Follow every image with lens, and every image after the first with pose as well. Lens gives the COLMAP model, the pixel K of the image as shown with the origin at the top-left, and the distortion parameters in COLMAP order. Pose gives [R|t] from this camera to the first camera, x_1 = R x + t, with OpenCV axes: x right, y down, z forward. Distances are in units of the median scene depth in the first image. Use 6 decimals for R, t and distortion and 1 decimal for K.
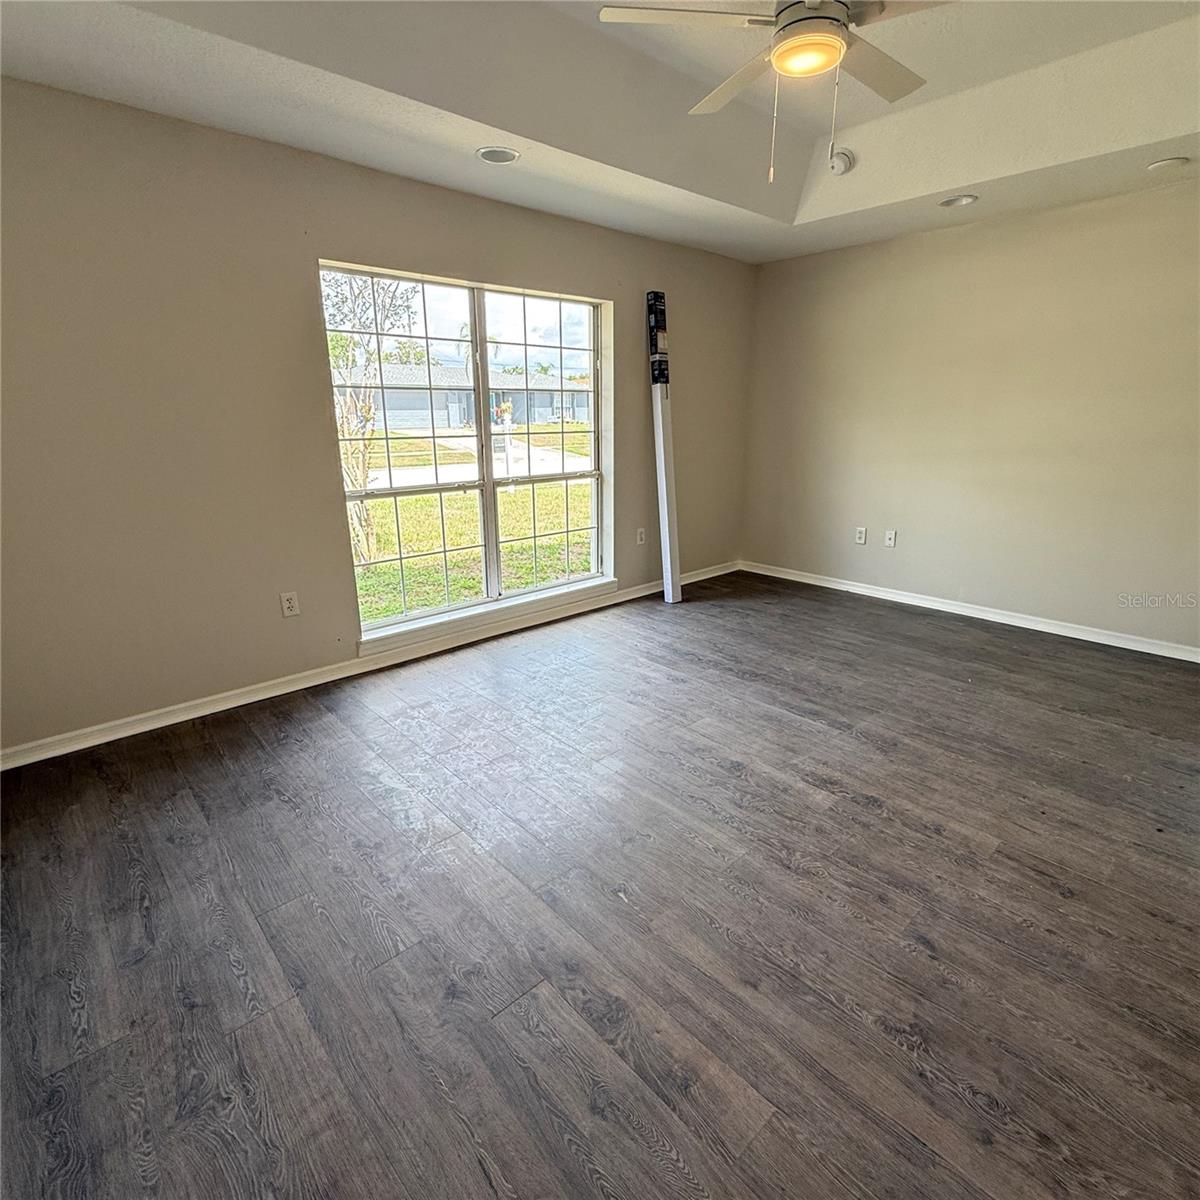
lens RADIAL K [[641.5, 0, 601.0], [0, 641.5, 599.6], [0, 0, 1]] dist [0.002749, -0.000442]
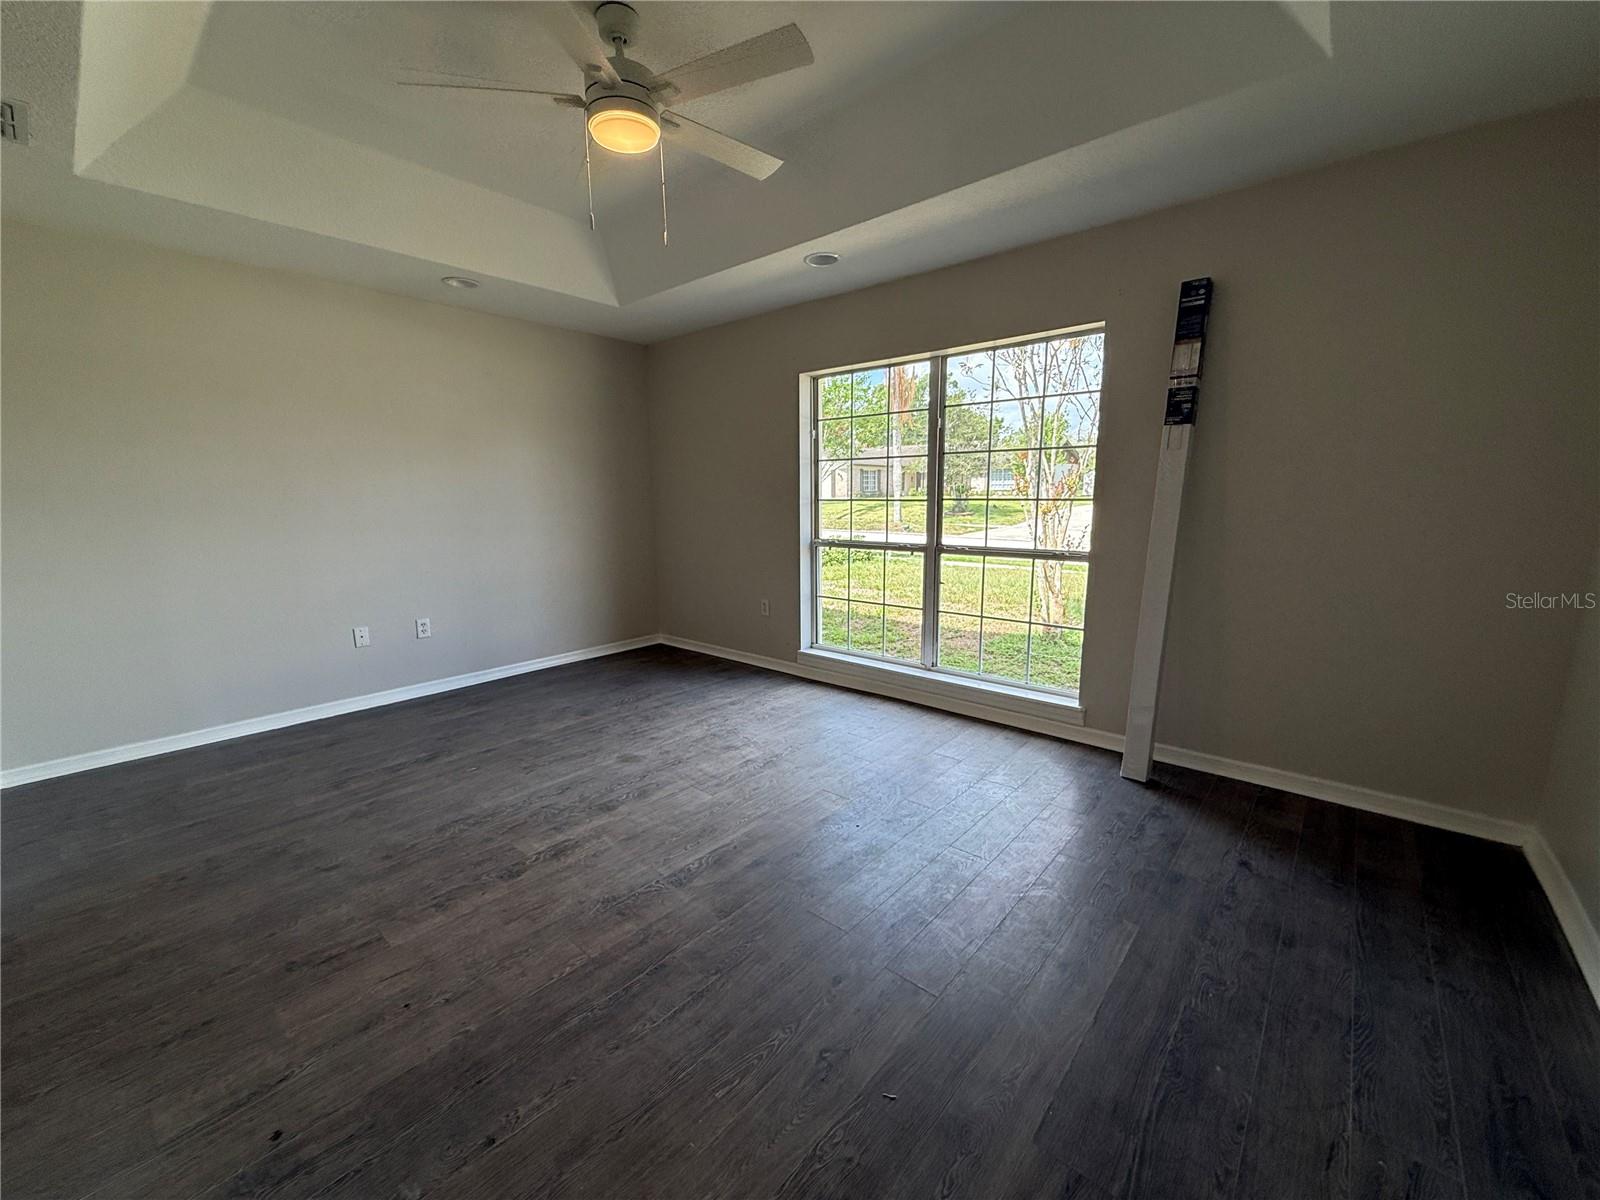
lens RADIAL K [[641.6, 0, 792.9], [0, 641.6, 599.2], [0, 0, 1]] dist [-0.001056, 0.000517]
pose [[0.105533, 0.166881, -0.980313, 1.130366], [-0.271485, 0.953203, 0.133040, -0.262558], [0.956639, 0.252100, 0.145900, 0.989710]]
